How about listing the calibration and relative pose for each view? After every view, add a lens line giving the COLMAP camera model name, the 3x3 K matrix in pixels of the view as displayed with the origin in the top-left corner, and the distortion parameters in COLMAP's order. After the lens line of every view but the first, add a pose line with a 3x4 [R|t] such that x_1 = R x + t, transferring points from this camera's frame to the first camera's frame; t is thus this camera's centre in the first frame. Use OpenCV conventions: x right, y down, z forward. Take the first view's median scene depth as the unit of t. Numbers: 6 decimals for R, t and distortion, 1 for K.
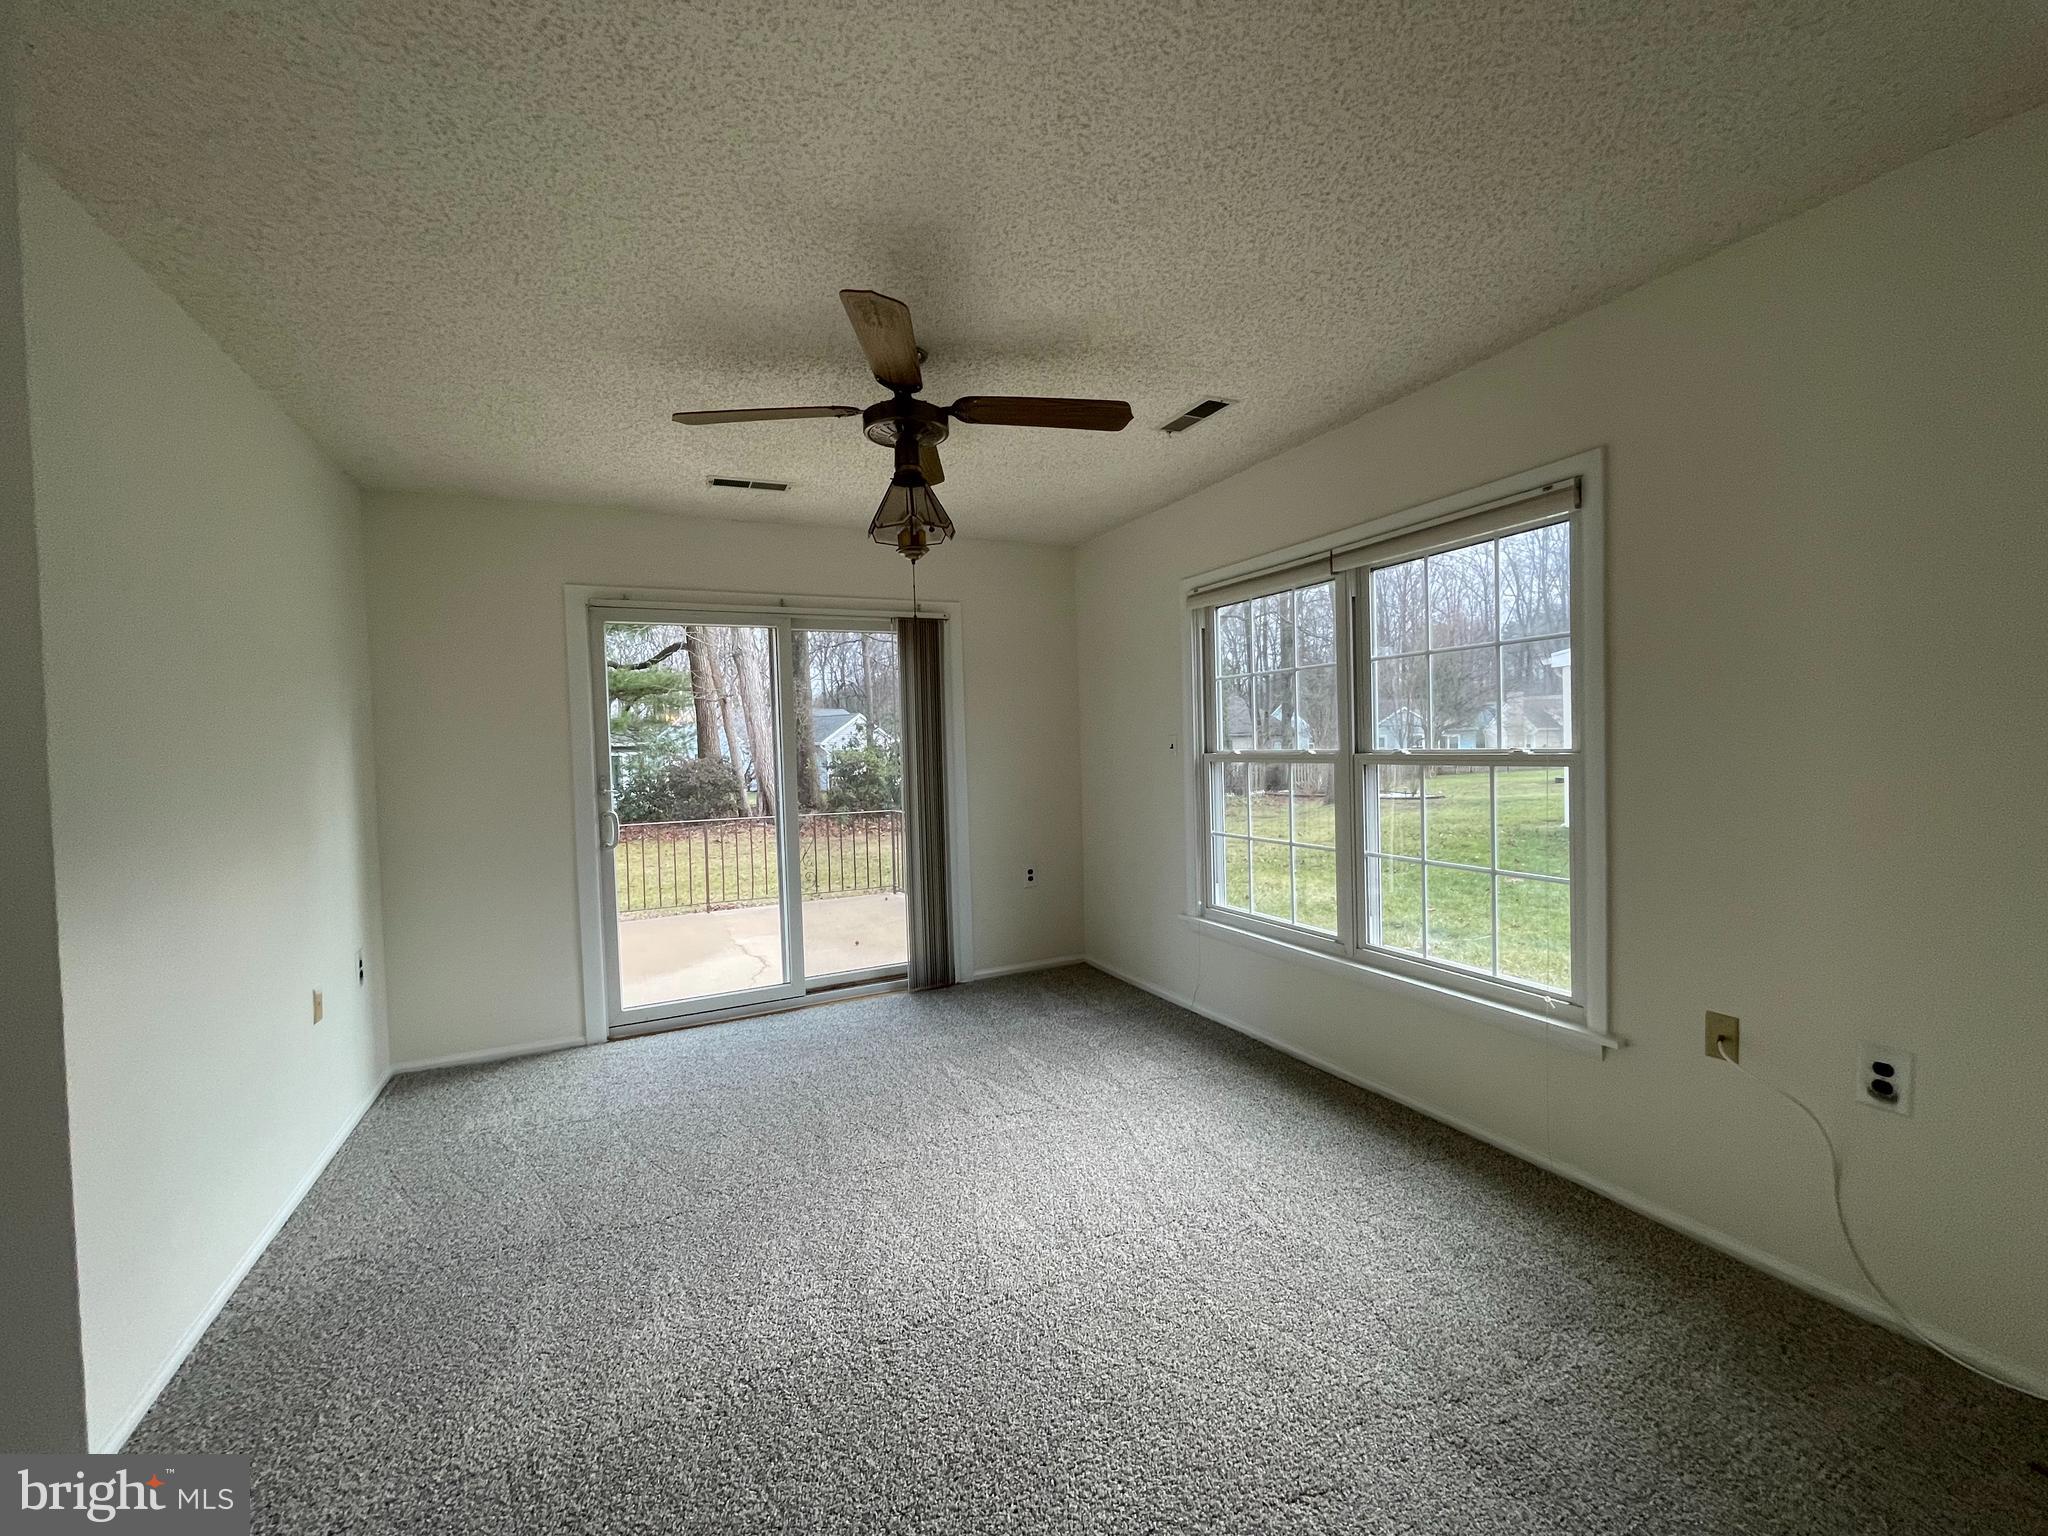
lens RADIAL K [[834.5, 0, 1035.3], [0, 834.5, 764.3], [0, 0, 1]] dist [0.000960, 0.001130]
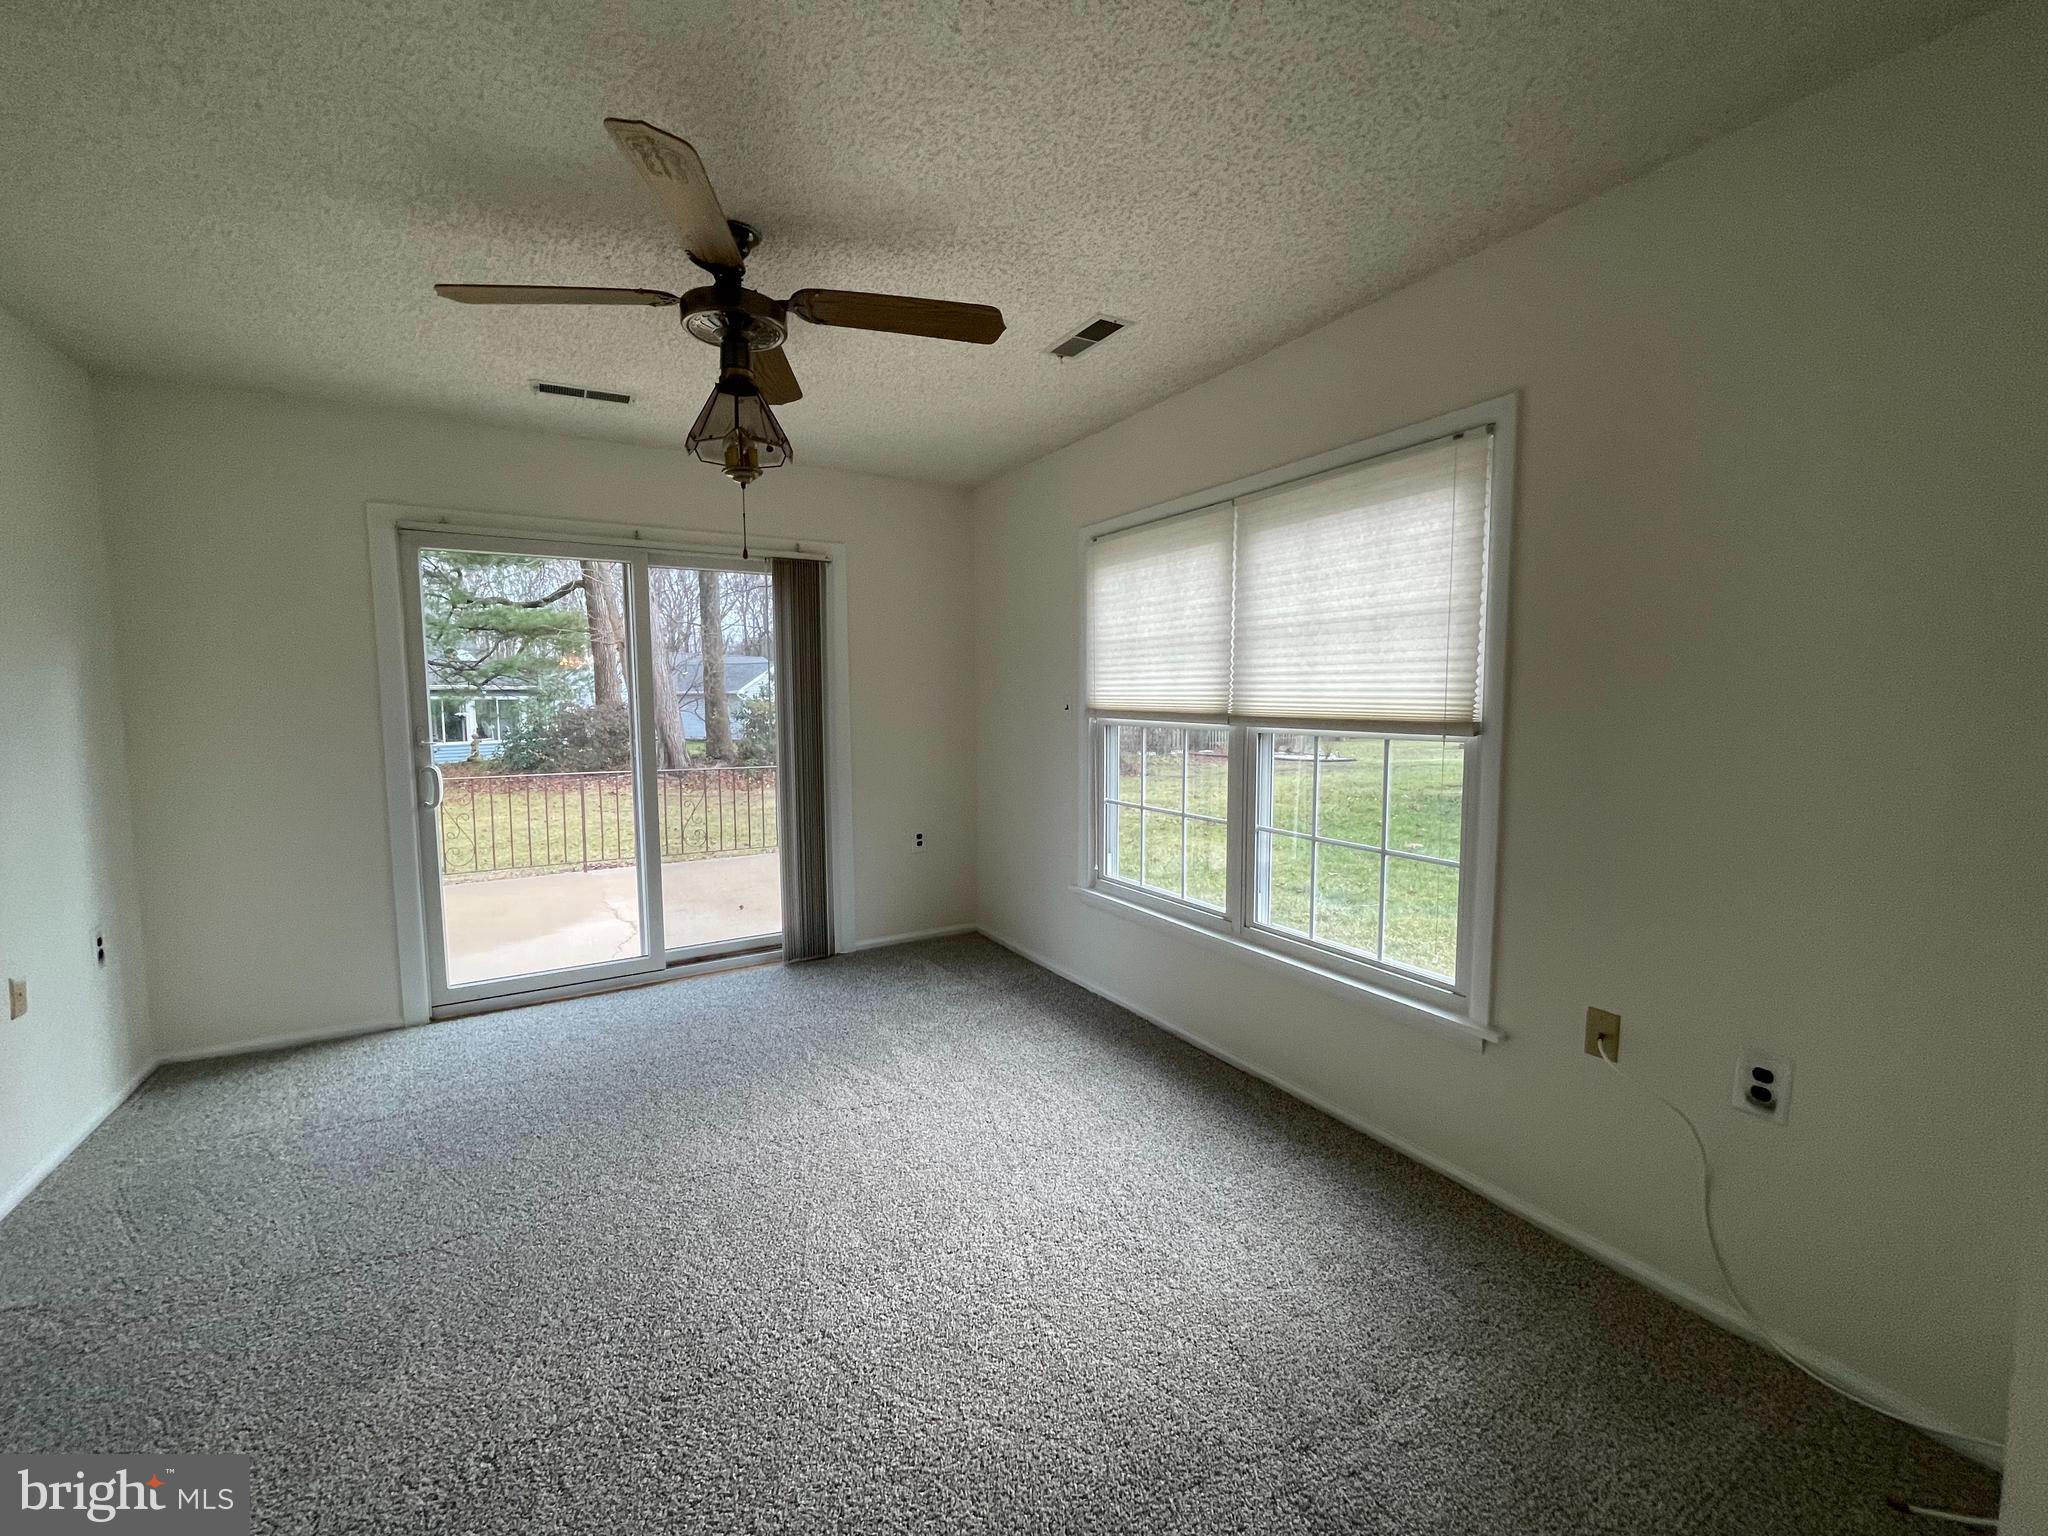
lens RADIAL K [[834.5, 0, 1033.6], [0, 834.5, 765.1], [0, 0, 1]] dist [0.000960, 0.001130]
pose [[0.996202, 0.018663, 0.085051, 0.083158], [-0.023309, 0.998271, 0.053961, -0.011178], [-0.083897, -0.055739, 0.994914, 0.115227]]
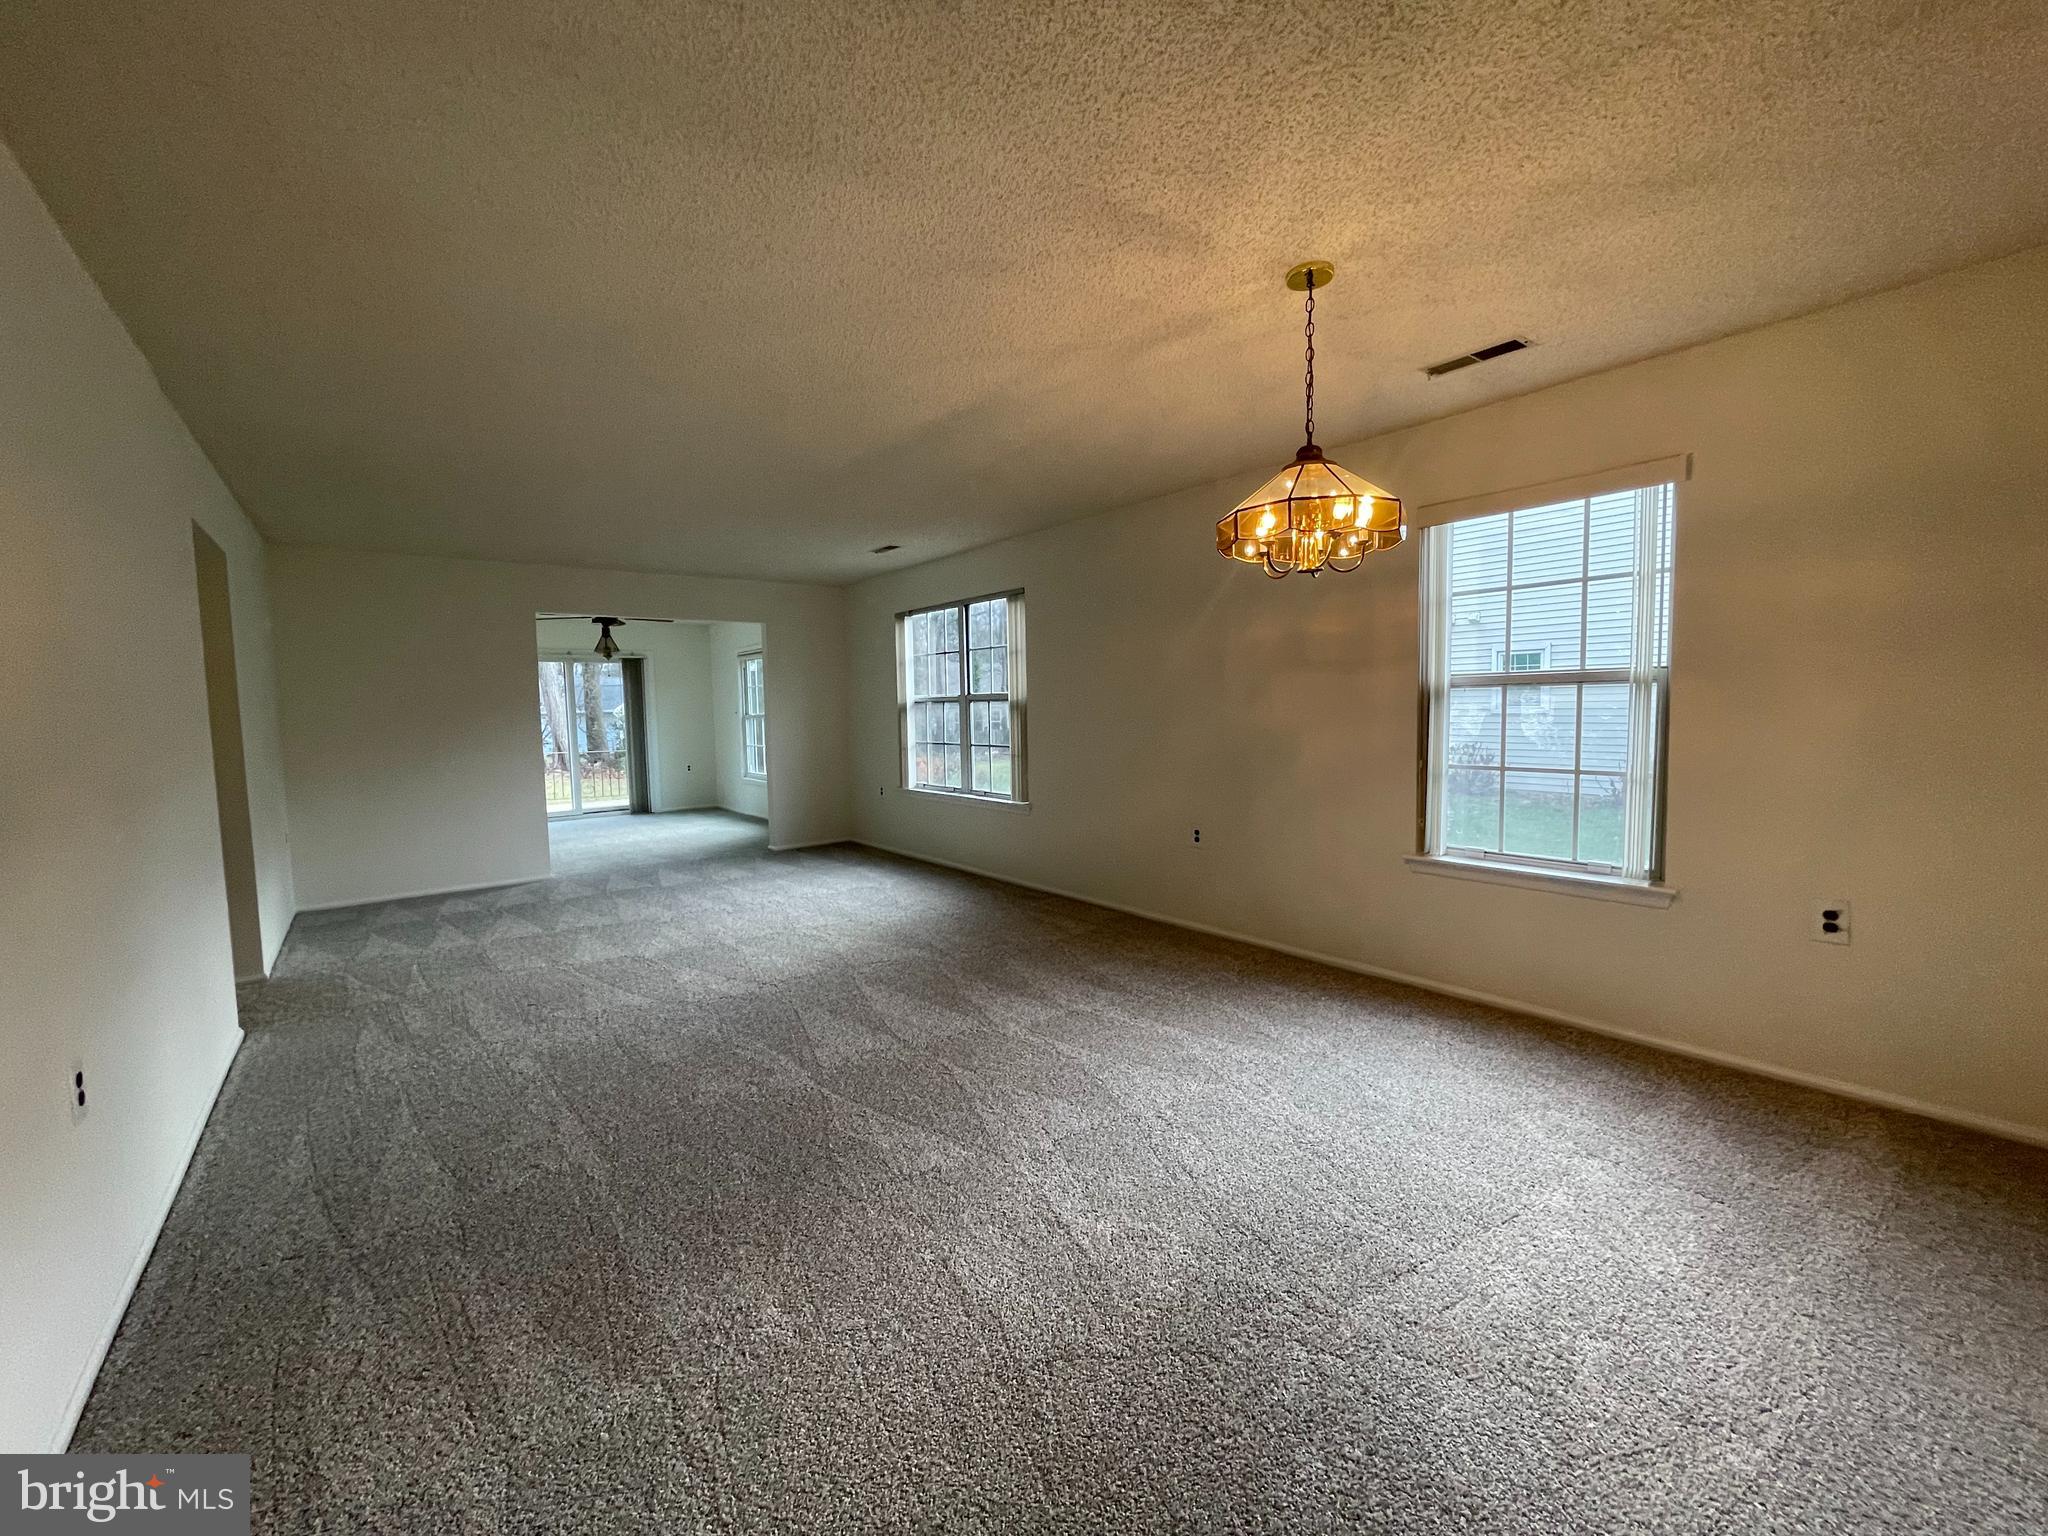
lens RADIAL K [[834.5, 0, 1015.1], [0, 834.5, 771.2], [0, 0, 1]] dist [0.000960, 0.001130]
pose [[0.981549, -0.005798, 0.191124, 0.888995], [-0.002734, 0.999013, 0.044345, 0.072476], [-0.191192, -0.044049, 0.980564, -2.902262]]
